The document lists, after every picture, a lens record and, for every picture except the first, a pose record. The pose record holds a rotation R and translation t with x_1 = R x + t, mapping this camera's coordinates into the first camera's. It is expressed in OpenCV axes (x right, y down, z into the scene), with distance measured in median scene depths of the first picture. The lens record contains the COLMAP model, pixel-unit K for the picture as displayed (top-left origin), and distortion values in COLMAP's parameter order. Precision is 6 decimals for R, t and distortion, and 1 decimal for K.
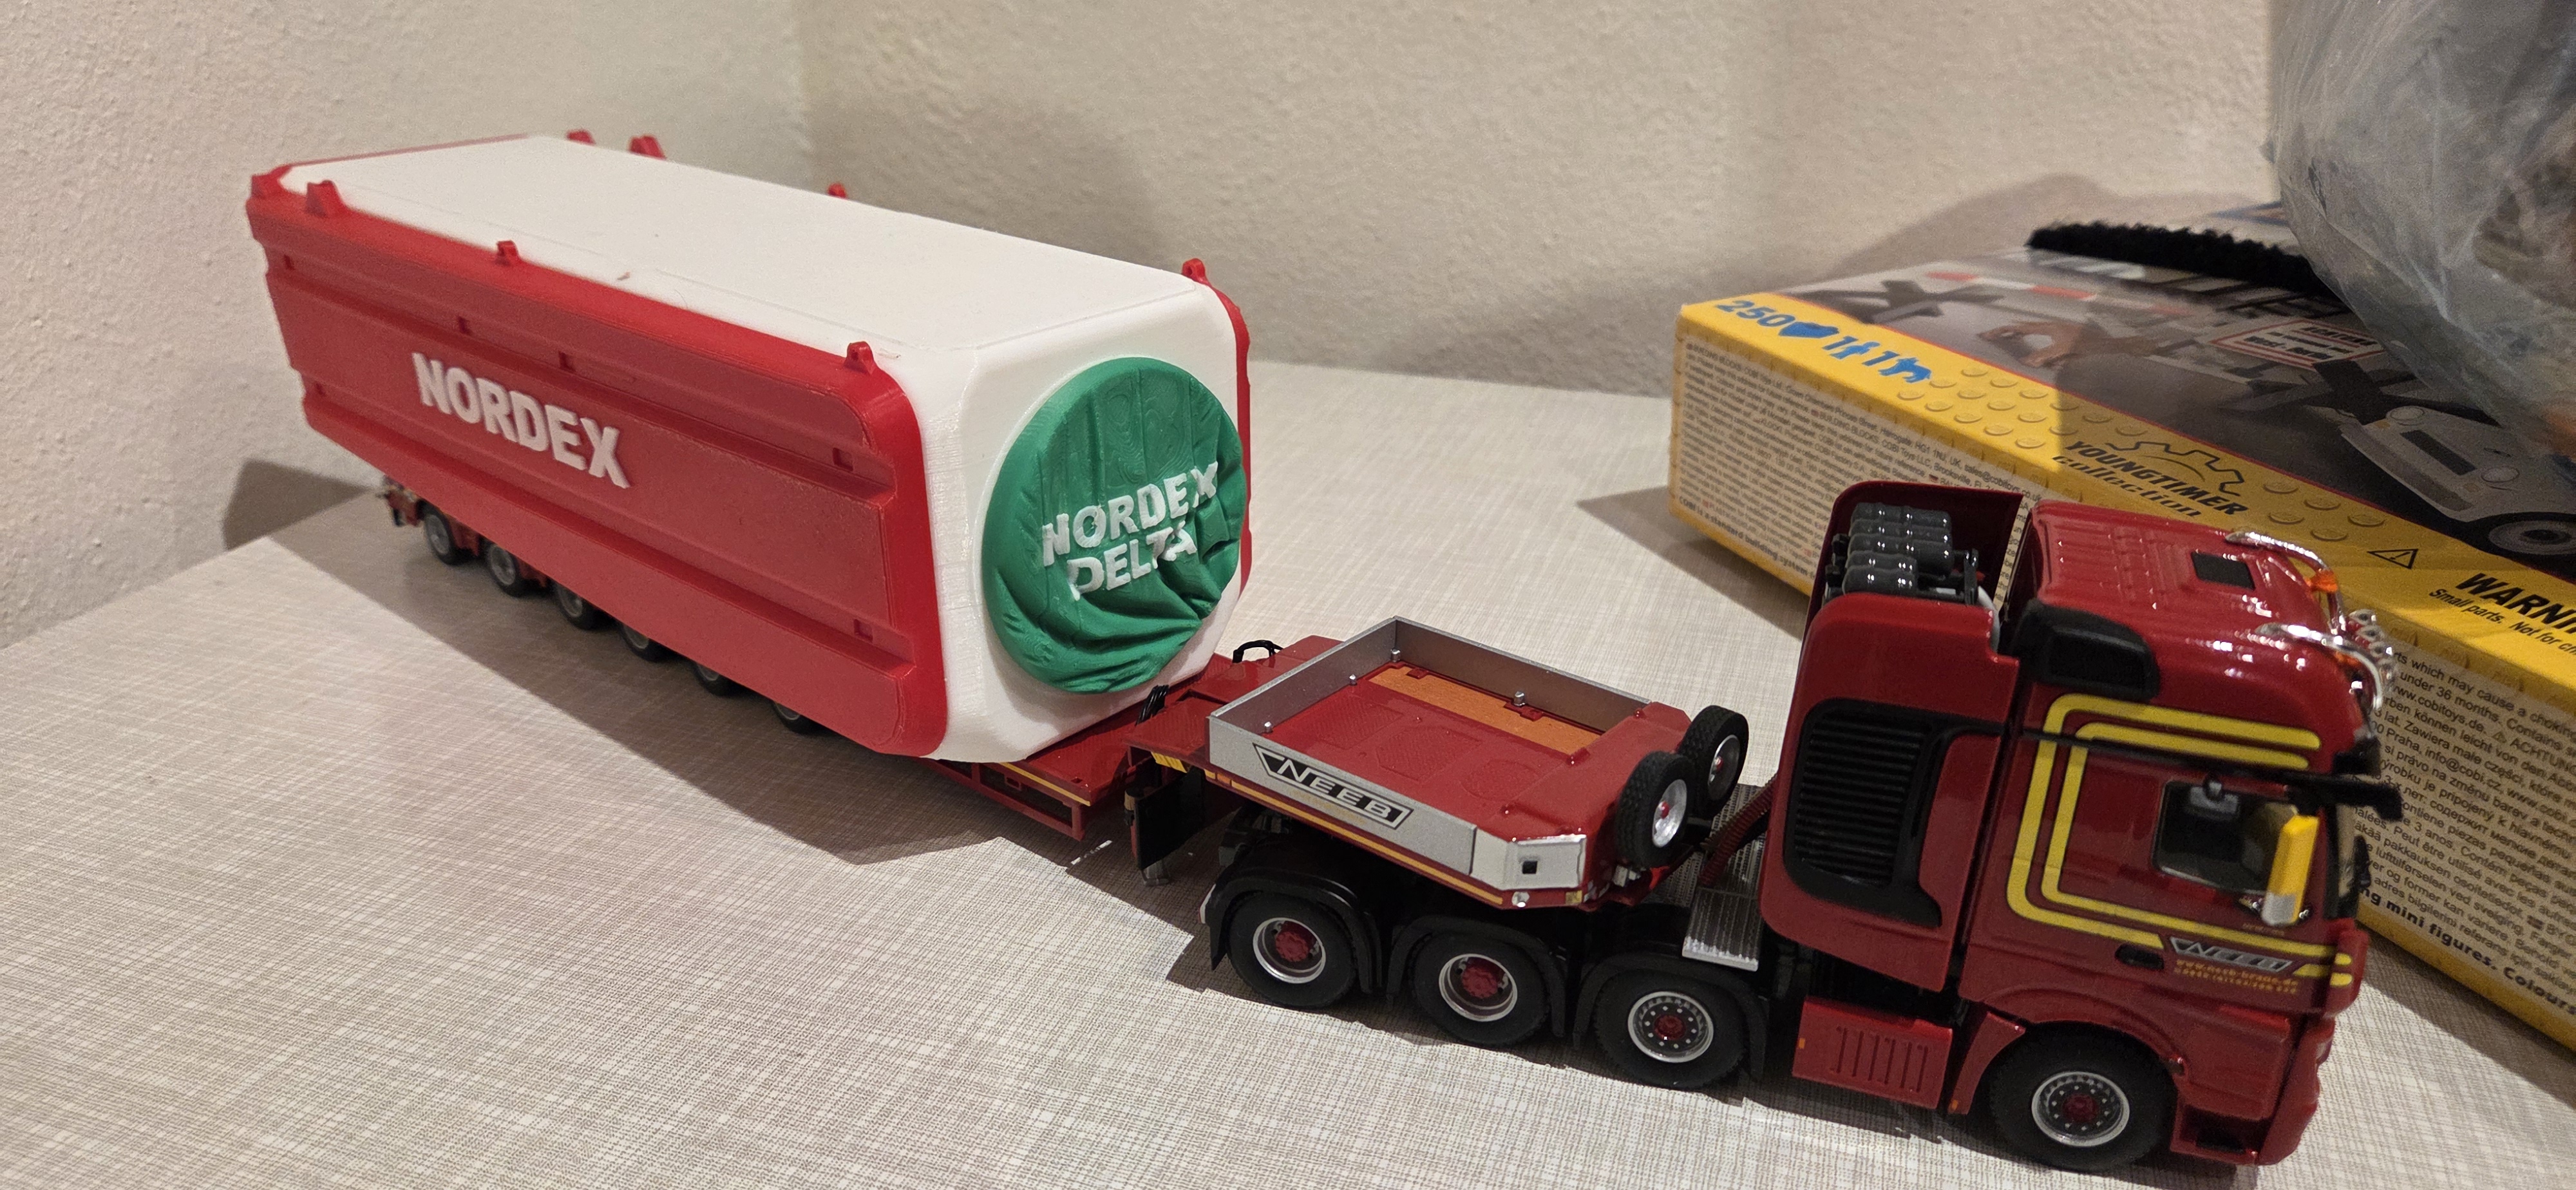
lens RADIAL K [[1651.8, 0, 1281.3], [0, 1651.8, 585.7], [0, 0, 1]] dist [0.062148, -0.080322]
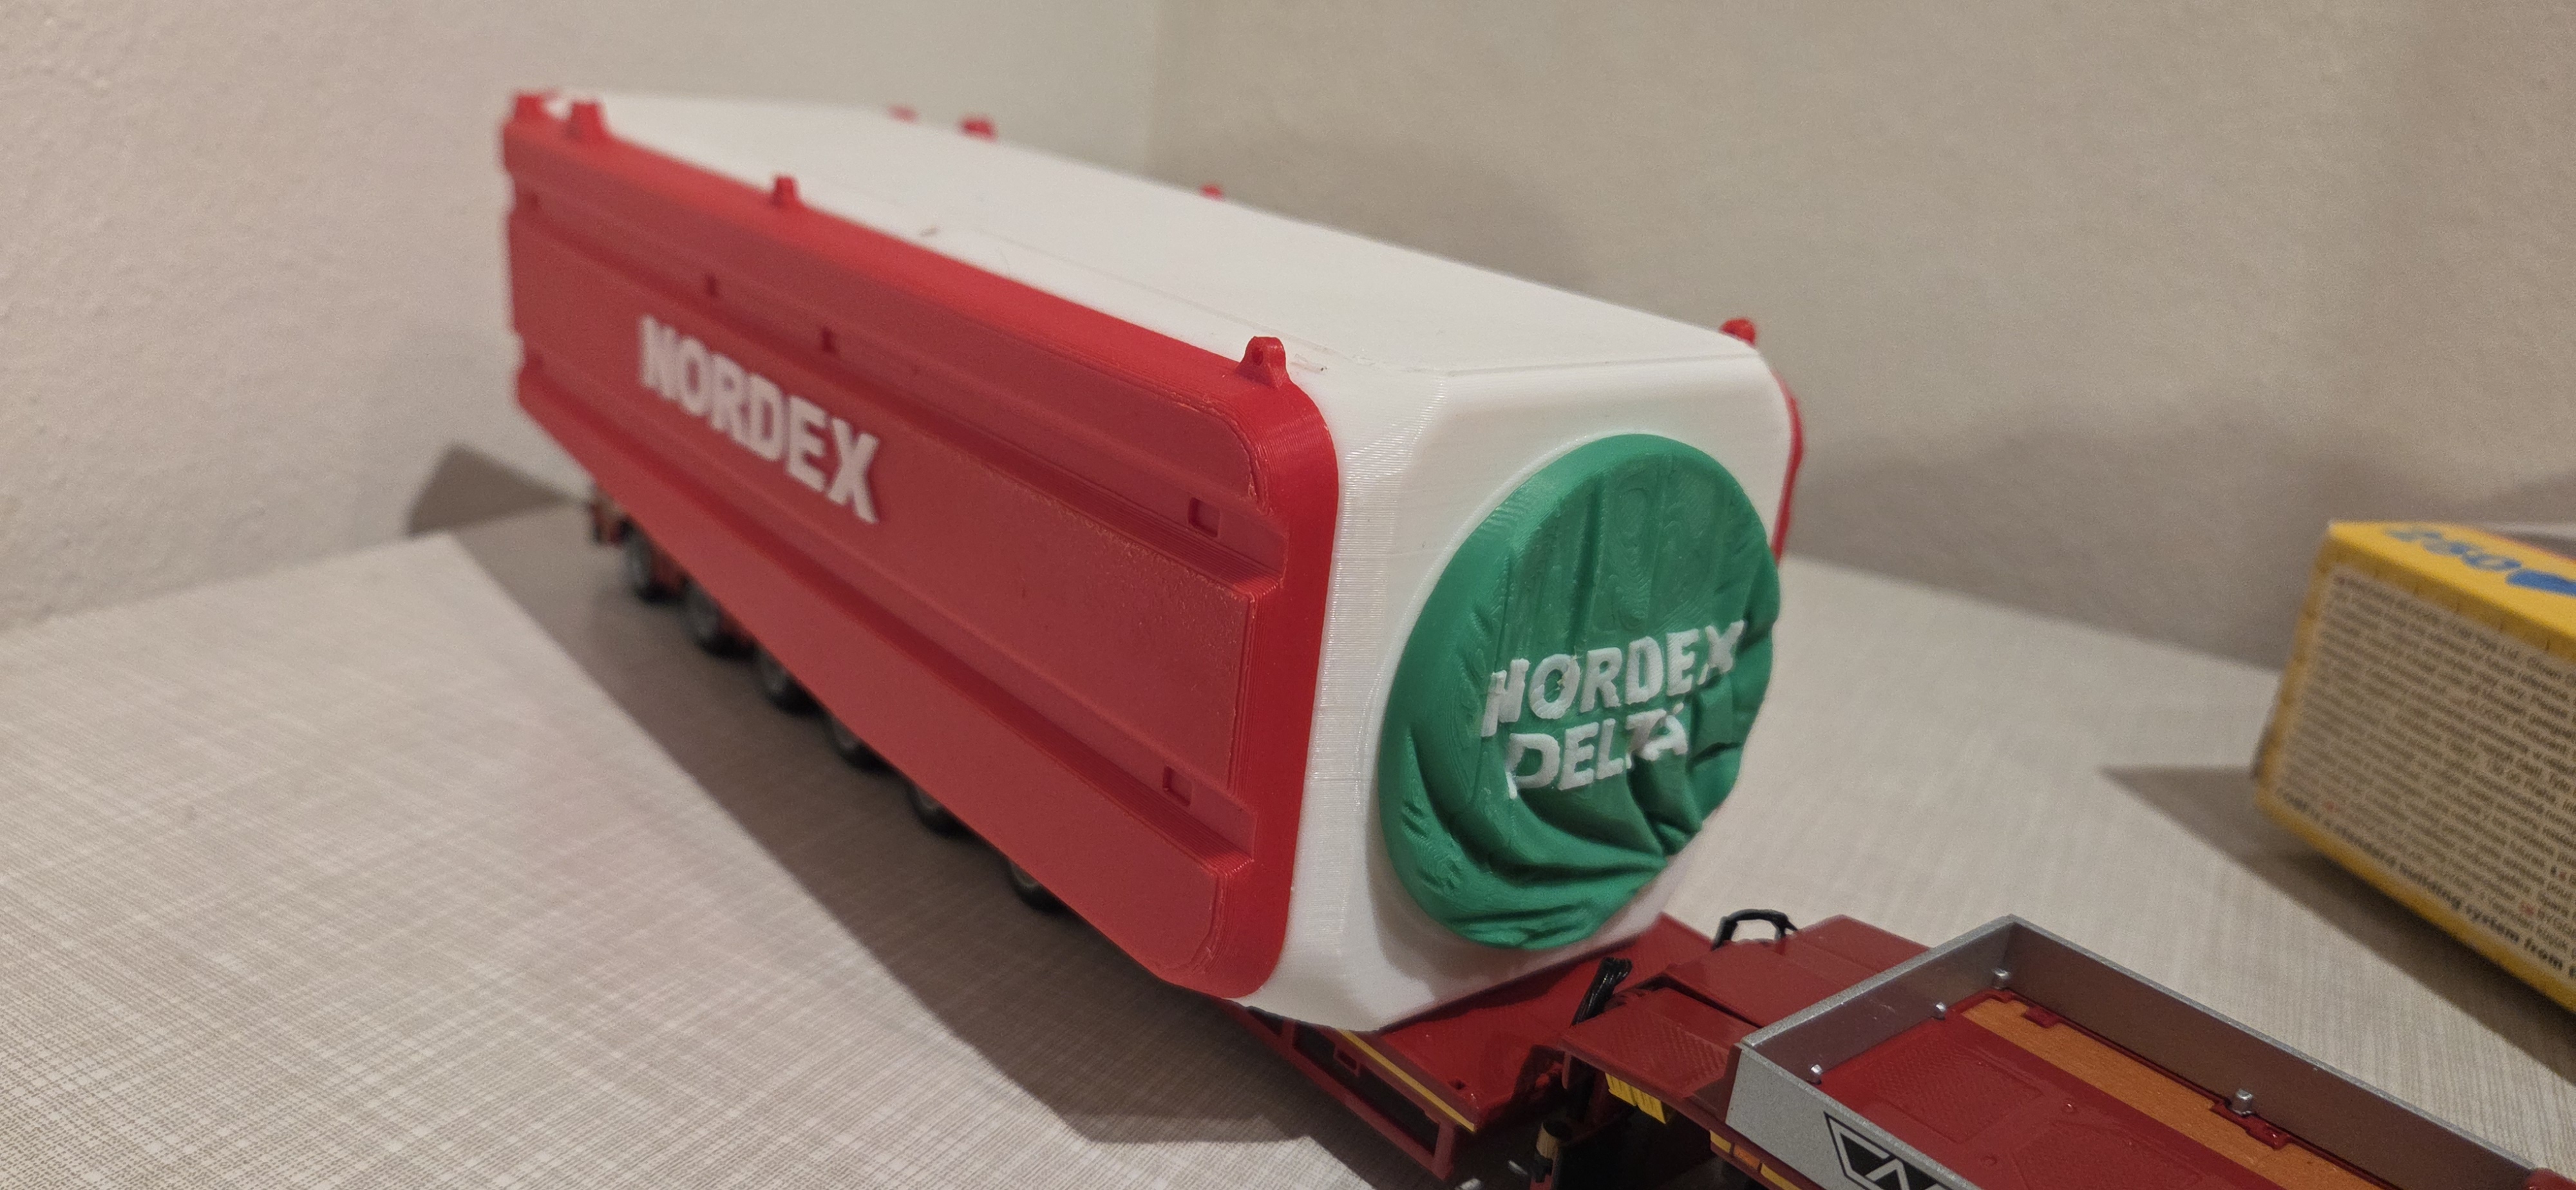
lens RADIAL K [[1651.8, 0, 1281.3], [0, 1651.8, 585.7], [0, 0, 1]] dist [0.062148, -0.080322]
pose [[0.978341, 0.160341, -0.130916, -0.133647], [-0.173624, 0.980000, -0.097231, 0.005639], [0.112708, 0.117856, 0.986614, 0.344106]]
